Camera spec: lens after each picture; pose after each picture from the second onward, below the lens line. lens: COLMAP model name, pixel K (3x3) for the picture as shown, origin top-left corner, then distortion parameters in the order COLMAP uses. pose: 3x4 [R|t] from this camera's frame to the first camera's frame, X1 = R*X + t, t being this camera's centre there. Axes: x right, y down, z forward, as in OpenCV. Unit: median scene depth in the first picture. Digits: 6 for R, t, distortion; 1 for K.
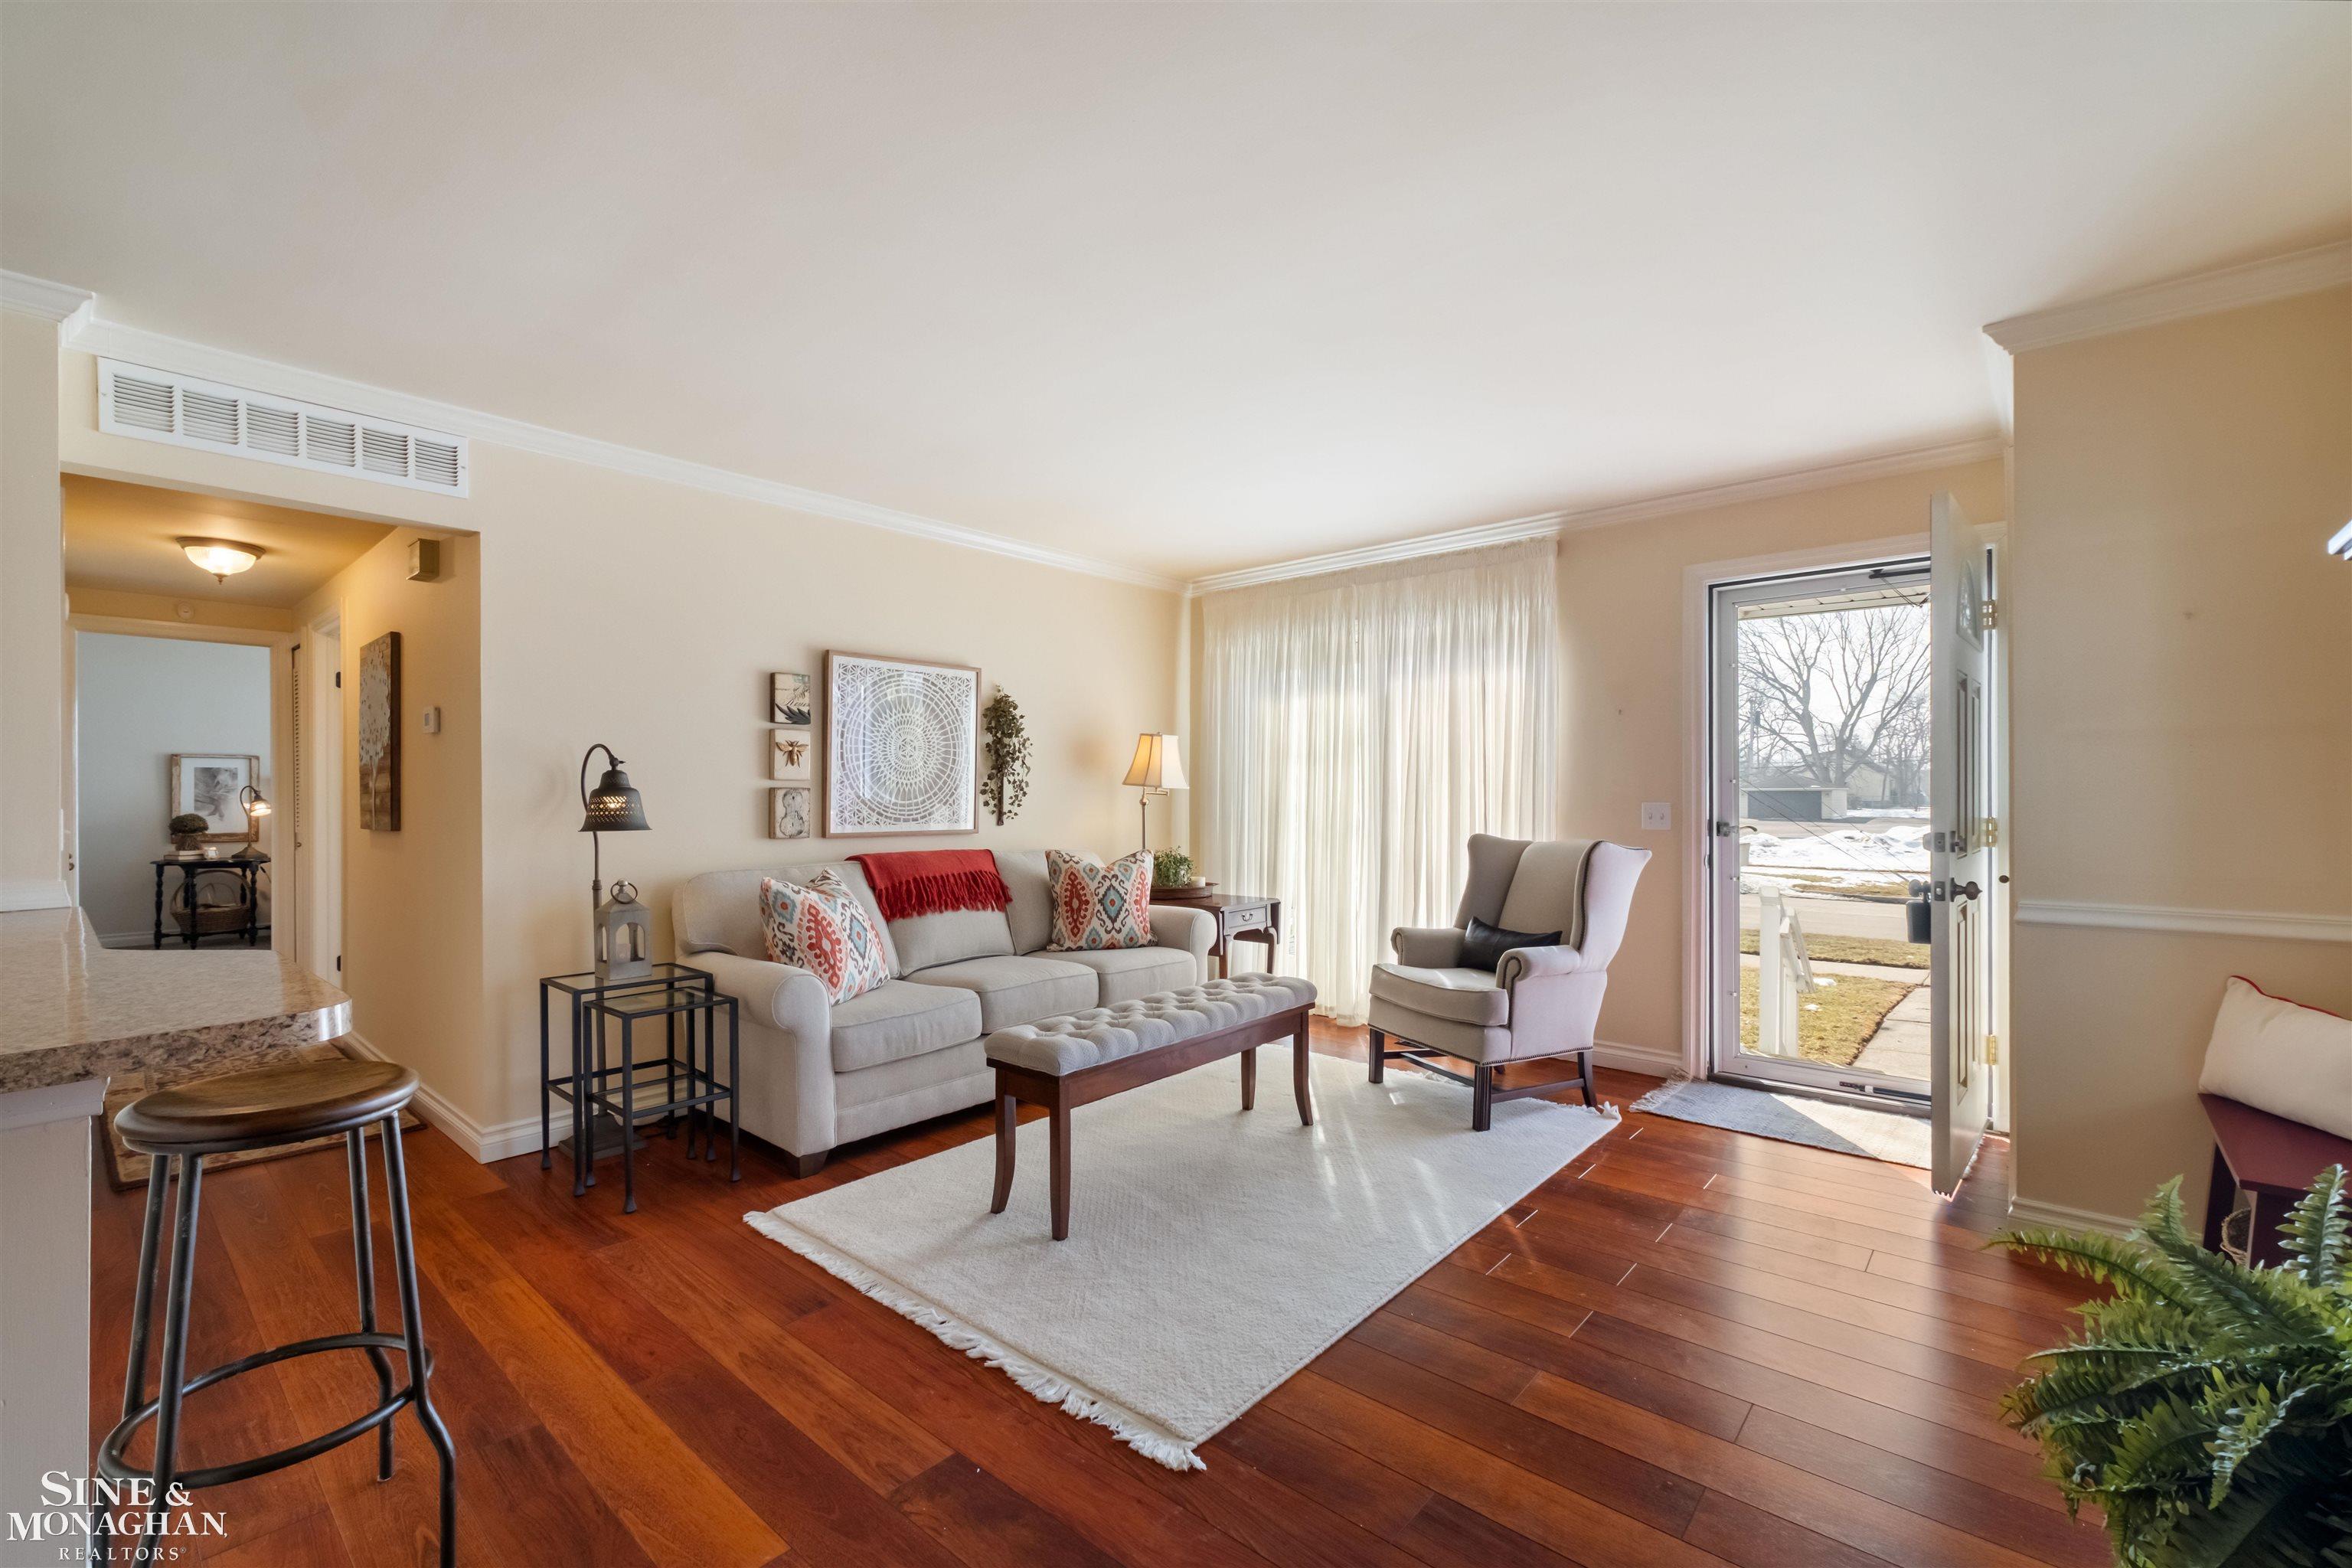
lens RADIAL K [[993.4, 0, 1178.4], [0, 993.4, 787.7], [0, 0, 1]] dist [-0.000771, -0.000172]
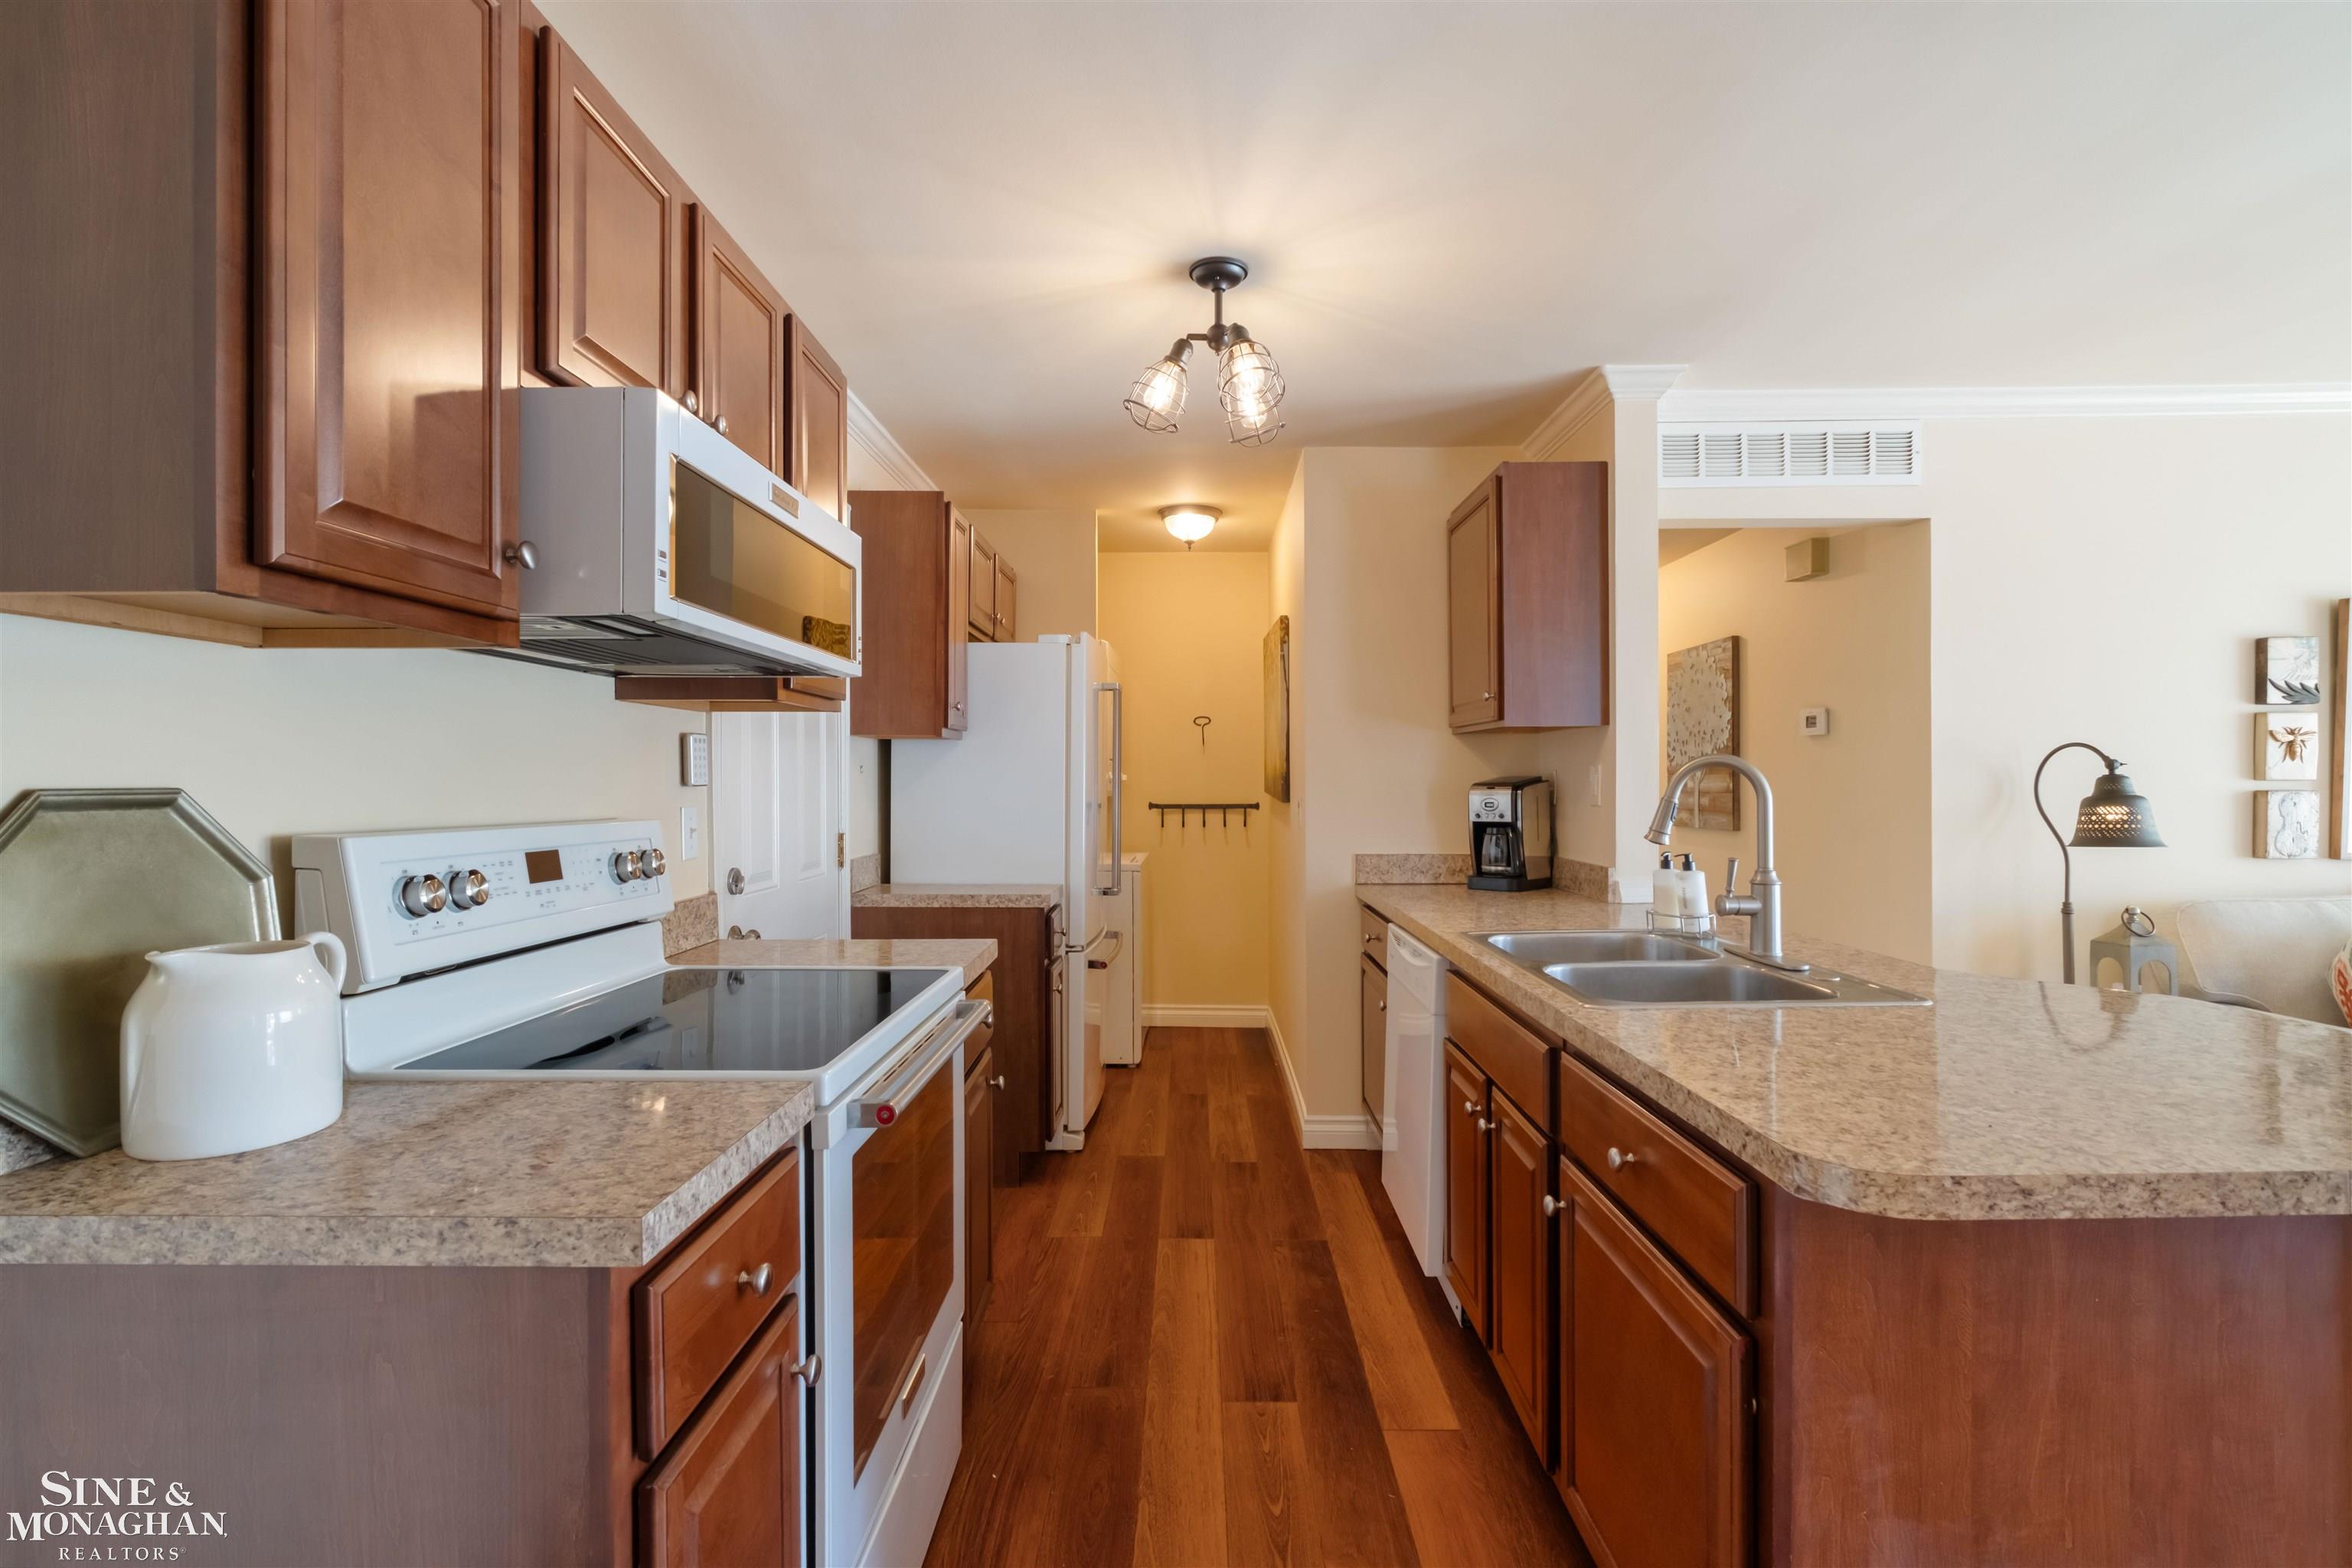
lens RADIAL K [[1139.4, 0, 1176.0], [0, 1139.4, 784.0], [0, 0, 1]] dist [-0.002199, -0.000441]
pose [[0.654918, 0.000518, -0.755699, -0.296014], [0.012085, 0.999865, 0.011158, -0.024635], [0.755603, -0.016441, 0.654824, -0.188731]]
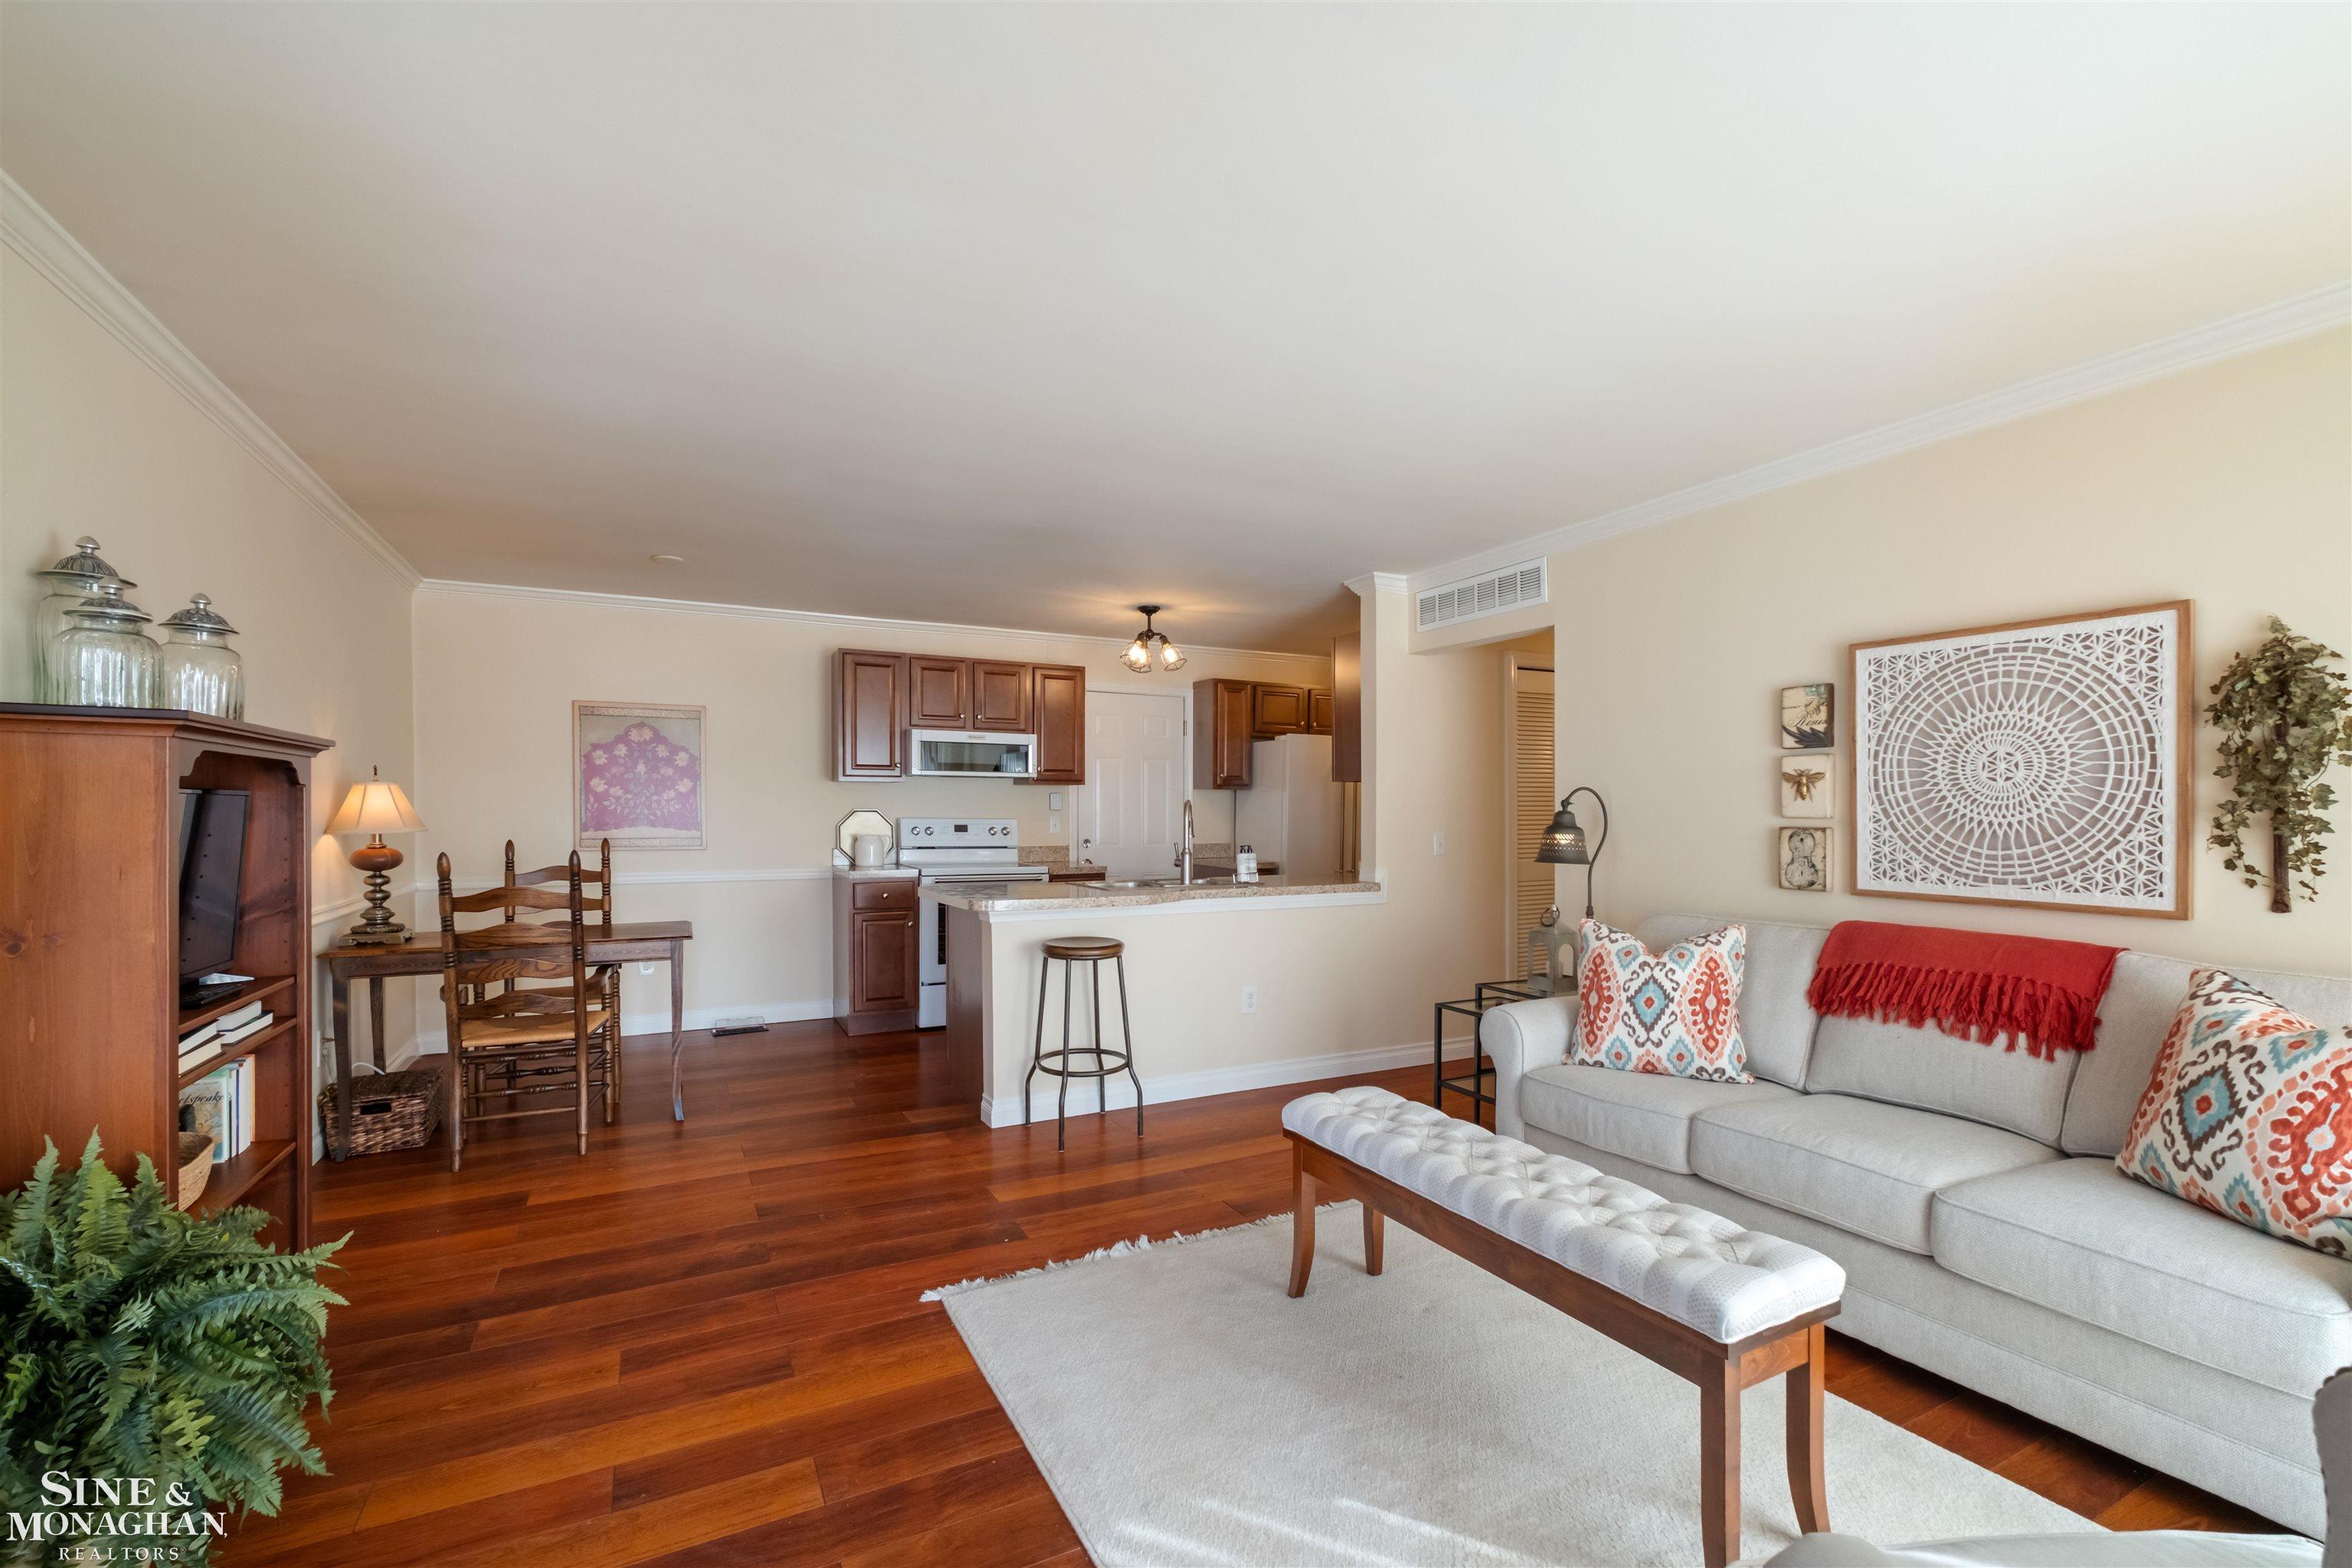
lens RADIAL K [[1018.9, 0, 1176.0], [0, 1018.9, 784.0], [0, 0, 1]] dist [-0.001242, -0.000114]
pose [[-0.358586, -0.020219, -0.933278, 0.572340], [0.005073, 0.999708, -0.023608, -0.018318], [0.933483, -0.013199, -0.358379, 0.827131]]
